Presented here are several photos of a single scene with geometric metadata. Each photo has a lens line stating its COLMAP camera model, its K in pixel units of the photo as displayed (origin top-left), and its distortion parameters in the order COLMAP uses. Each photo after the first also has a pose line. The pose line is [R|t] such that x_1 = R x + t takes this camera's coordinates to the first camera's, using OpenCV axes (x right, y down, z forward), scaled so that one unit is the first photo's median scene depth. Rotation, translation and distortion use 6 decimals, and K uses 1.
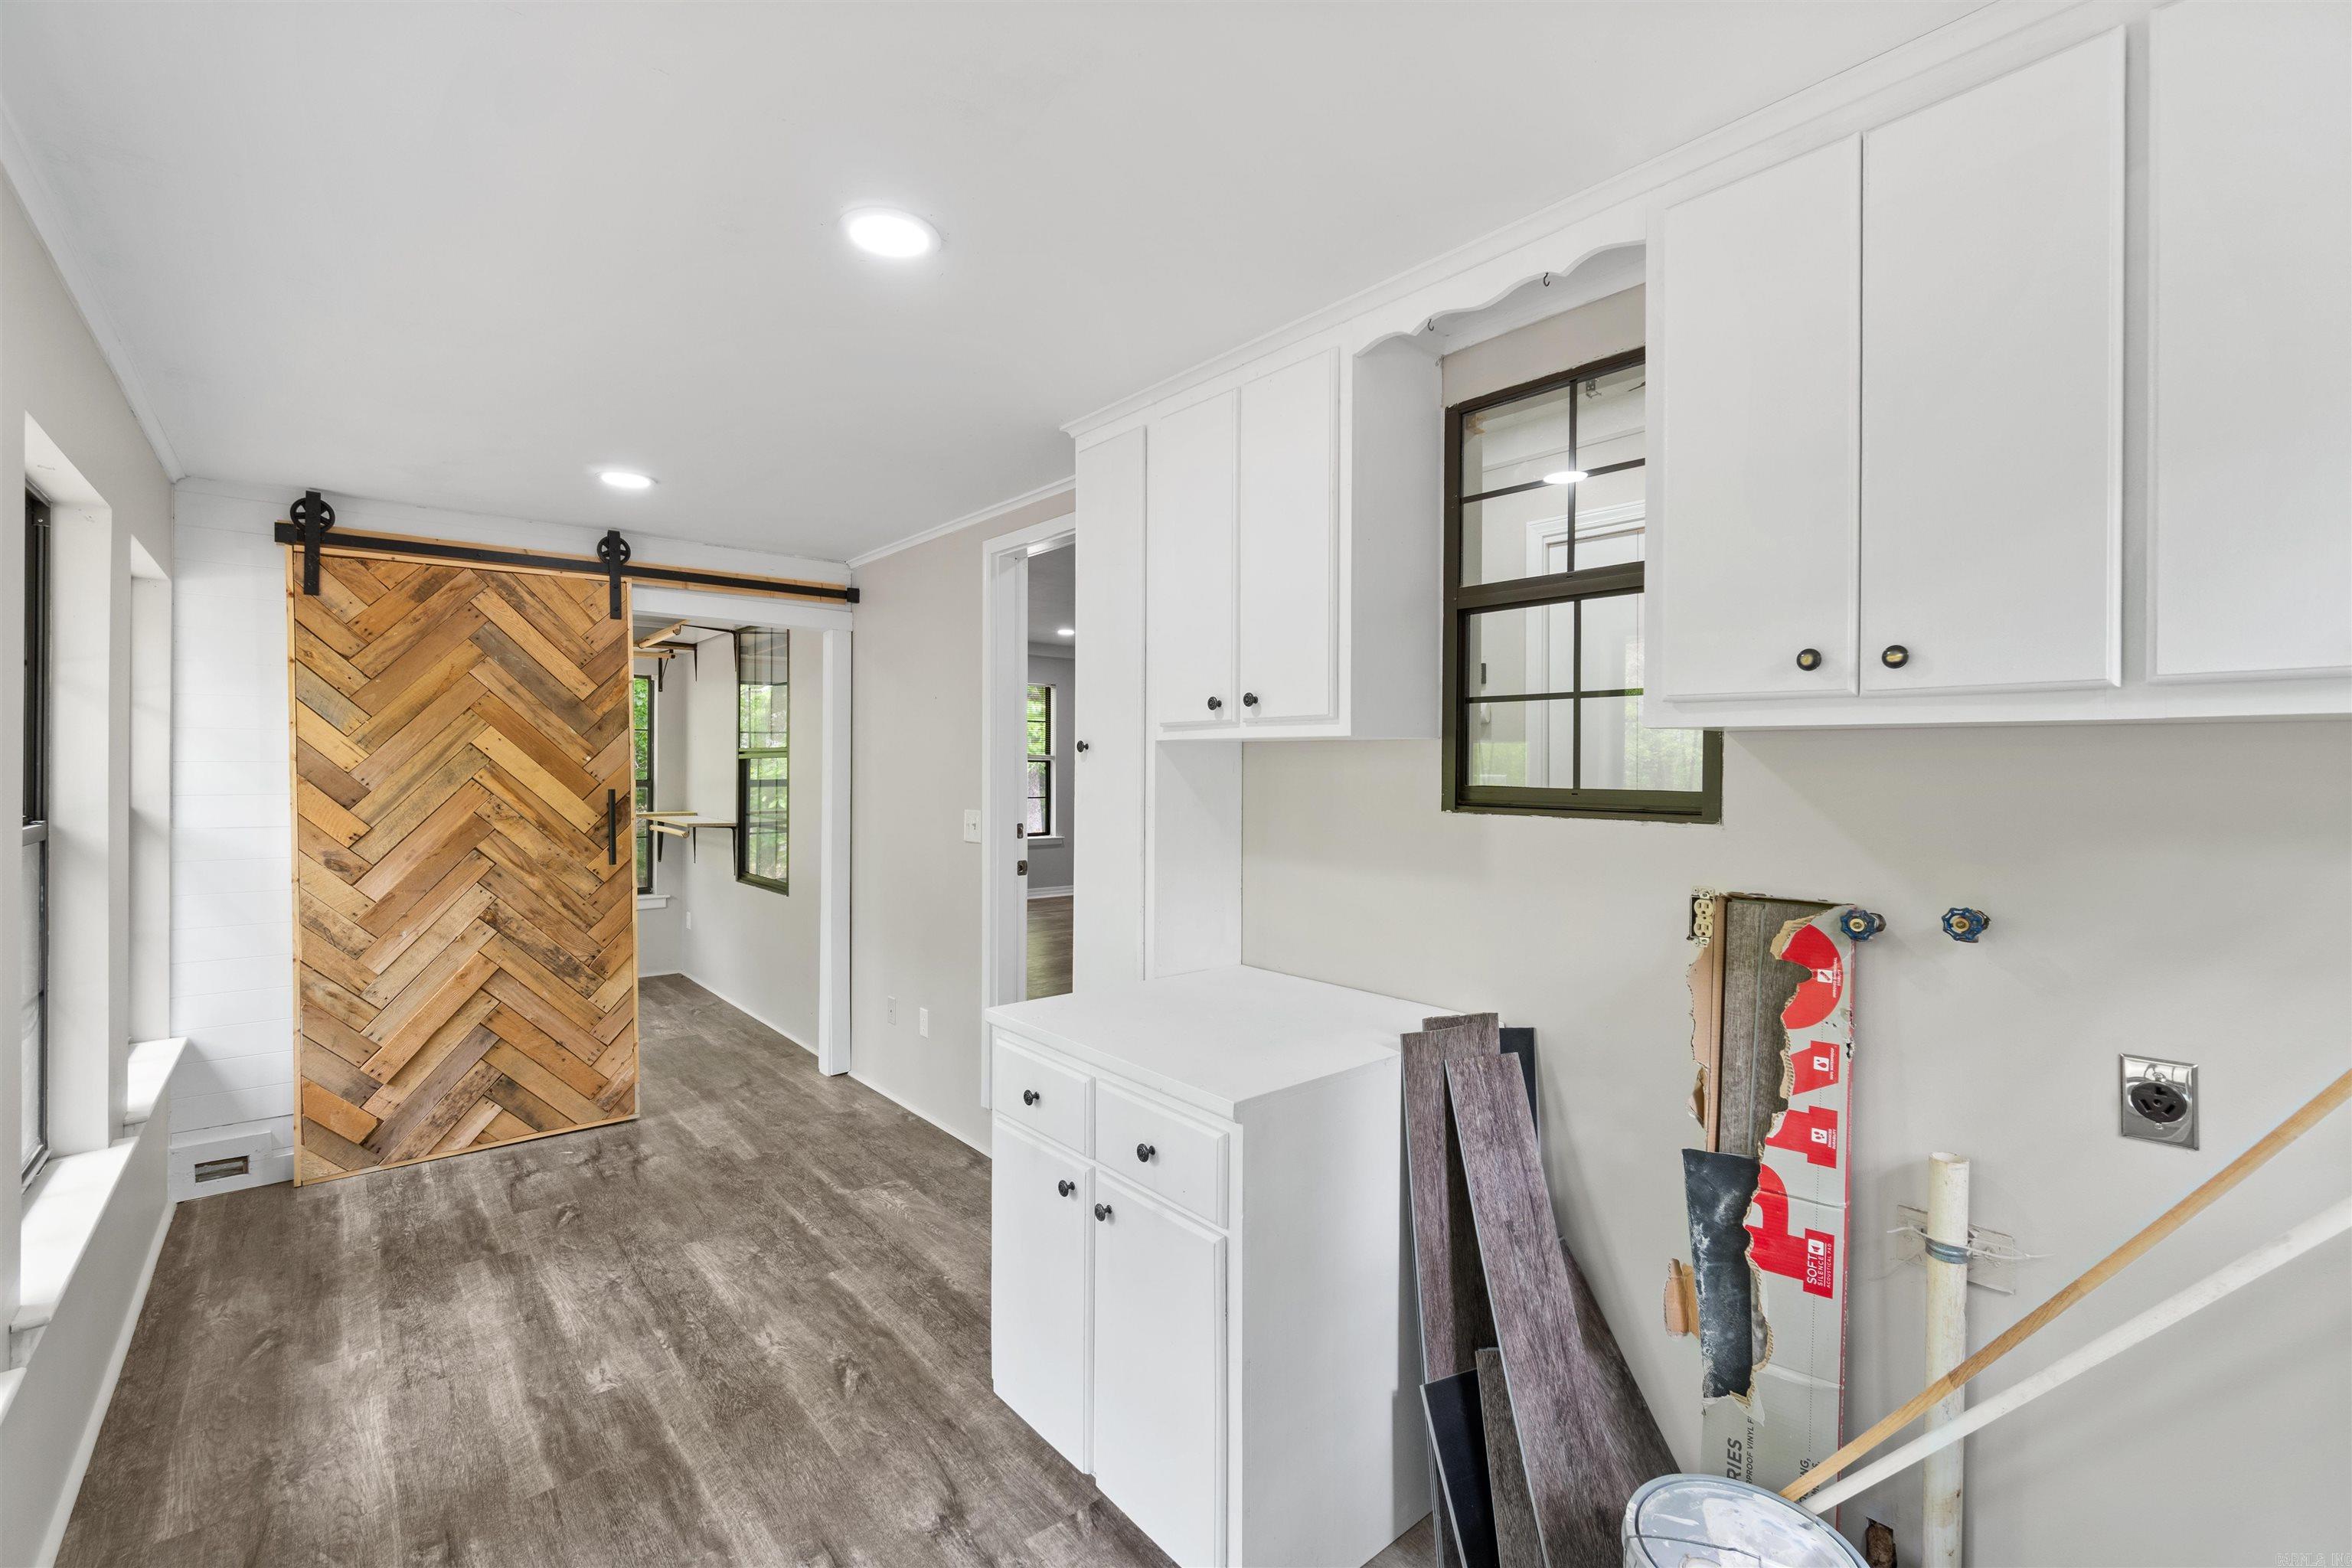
lens RADIAL K [[1010.2, 0, 1177.0], [0, 1010.2, 781.4], [0, 0, 1]] dist [-0.004526, 0.001632]
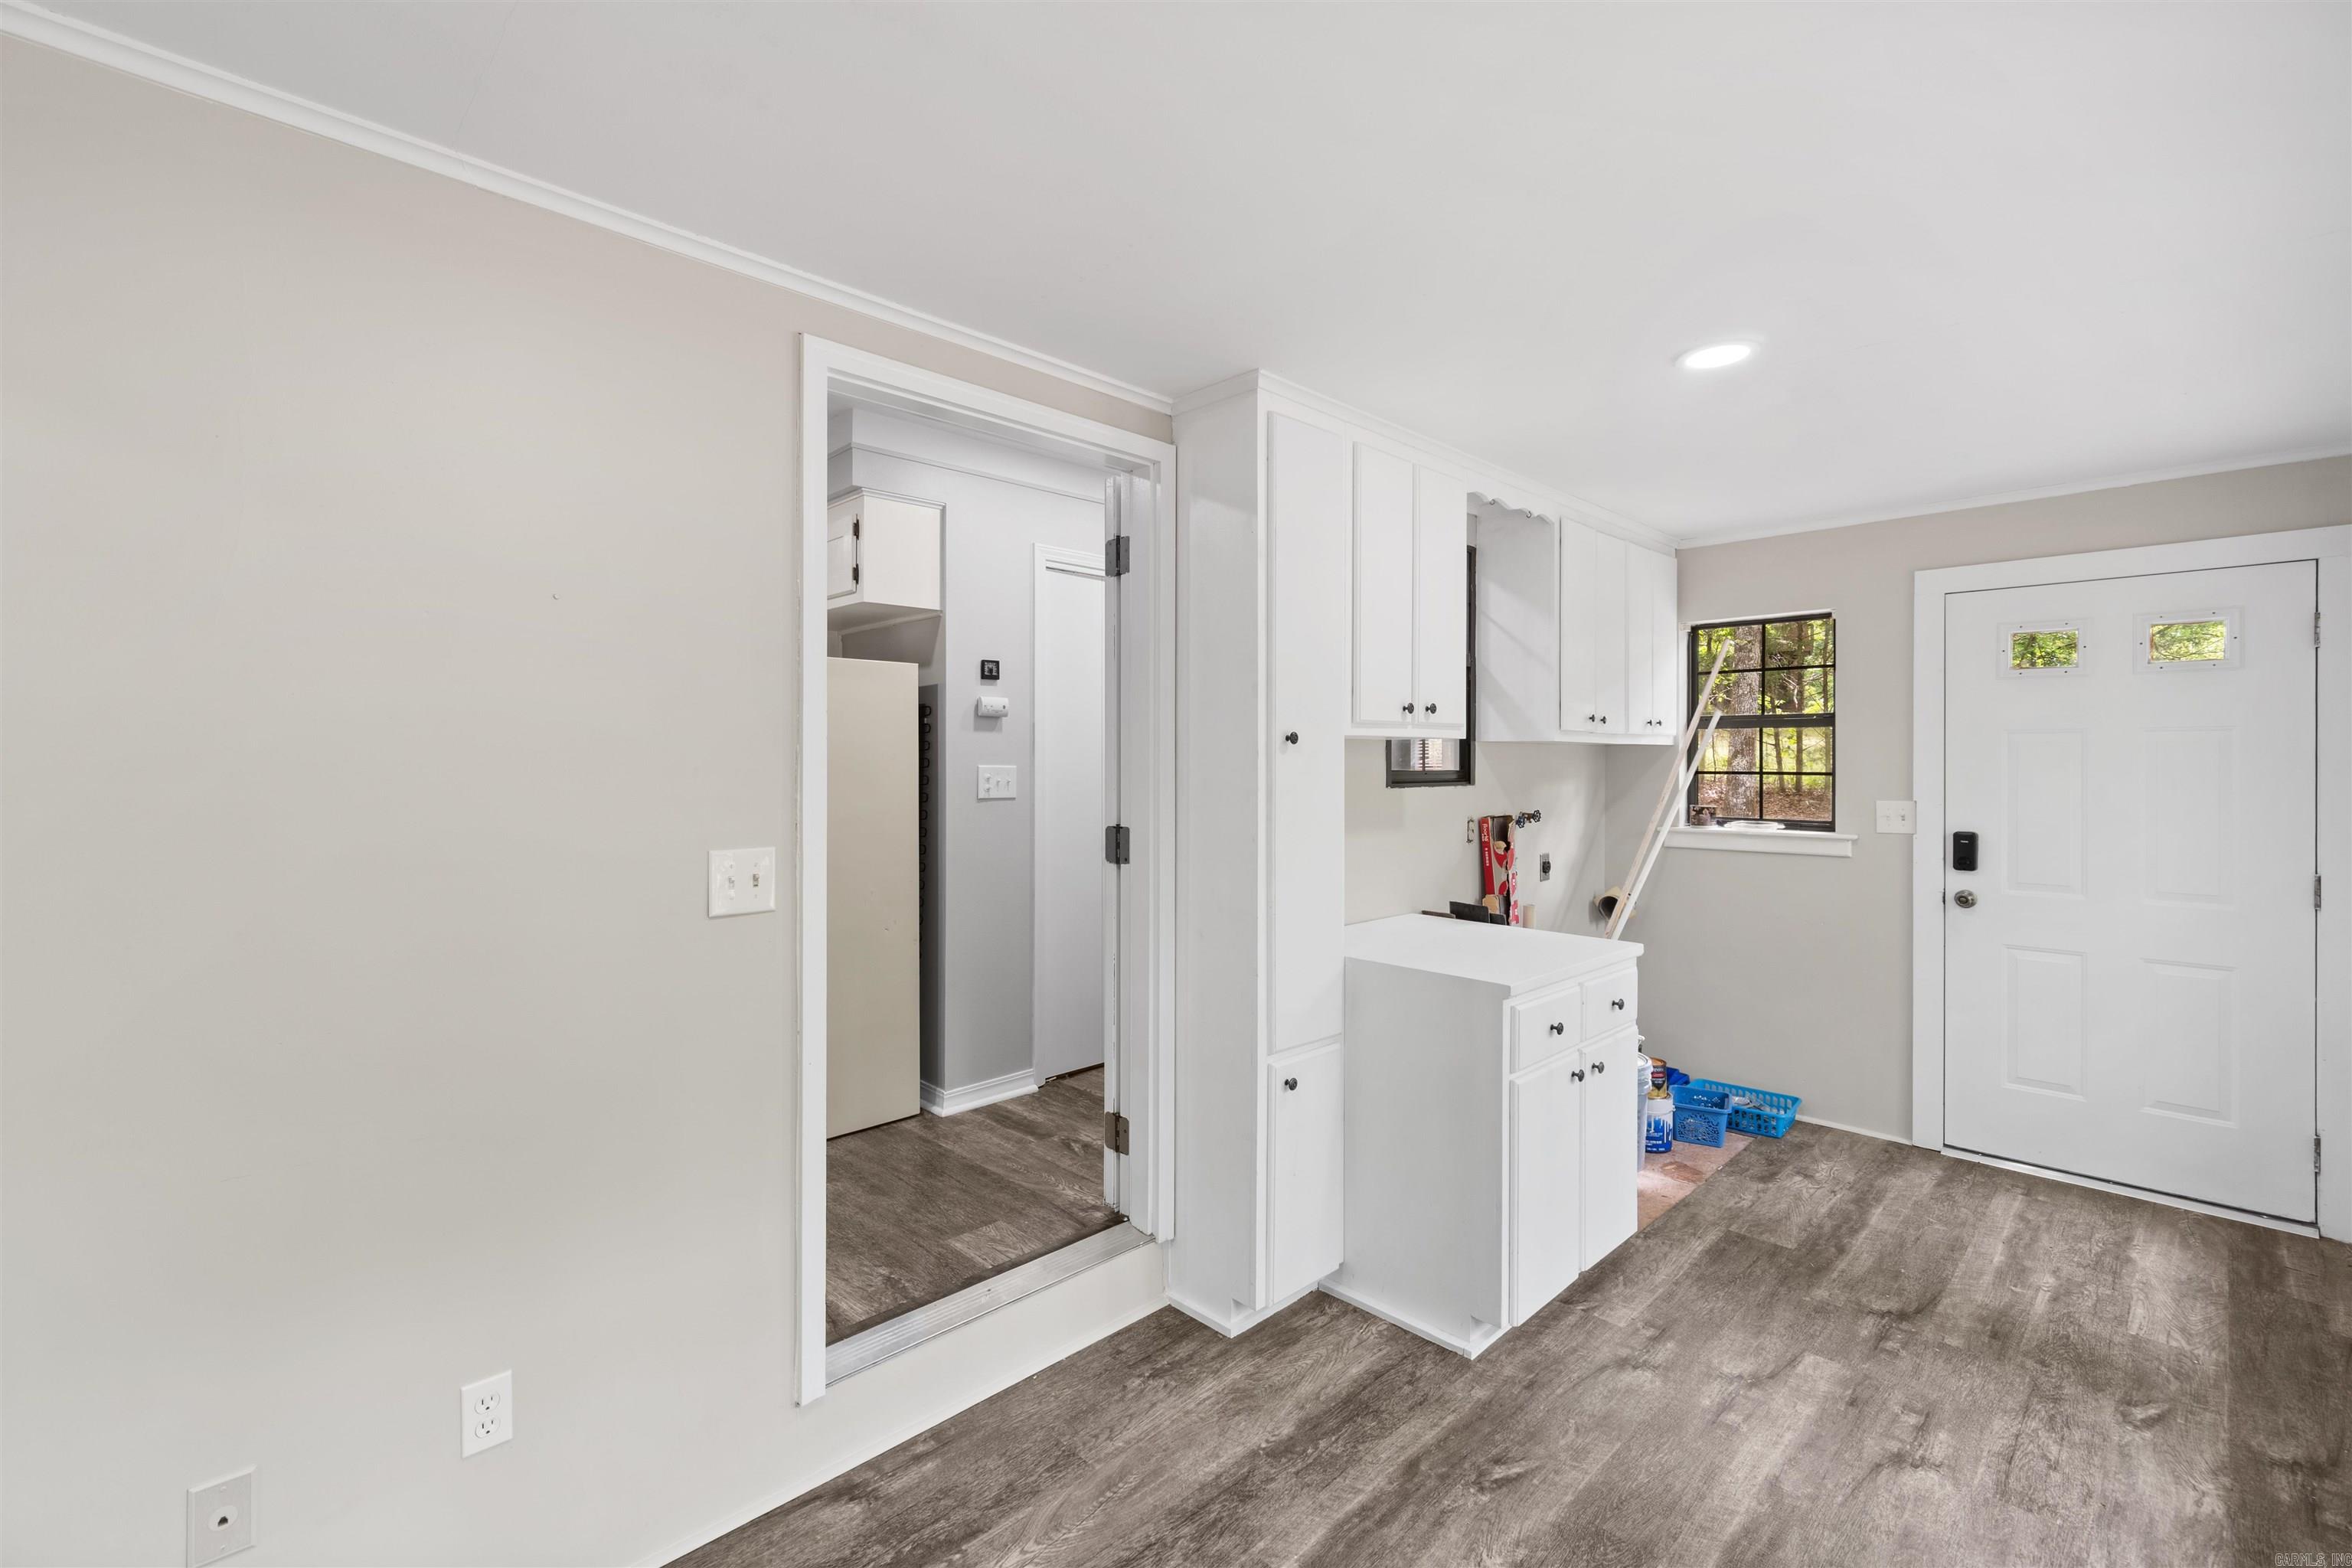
lens RADIAL K [[1010.2, 0, 1176.6], [0, 1010.2, 763.2], [0, 0, 1]] dist [-0.004526, 0.001632]
pose [[-0.068615, -0.004580, 0.997633, -1.291128], [0.013048, 0.999900, 0.005488, -0.020934], [-0.997558, 0.013394, -0.068548, 1.484735]]
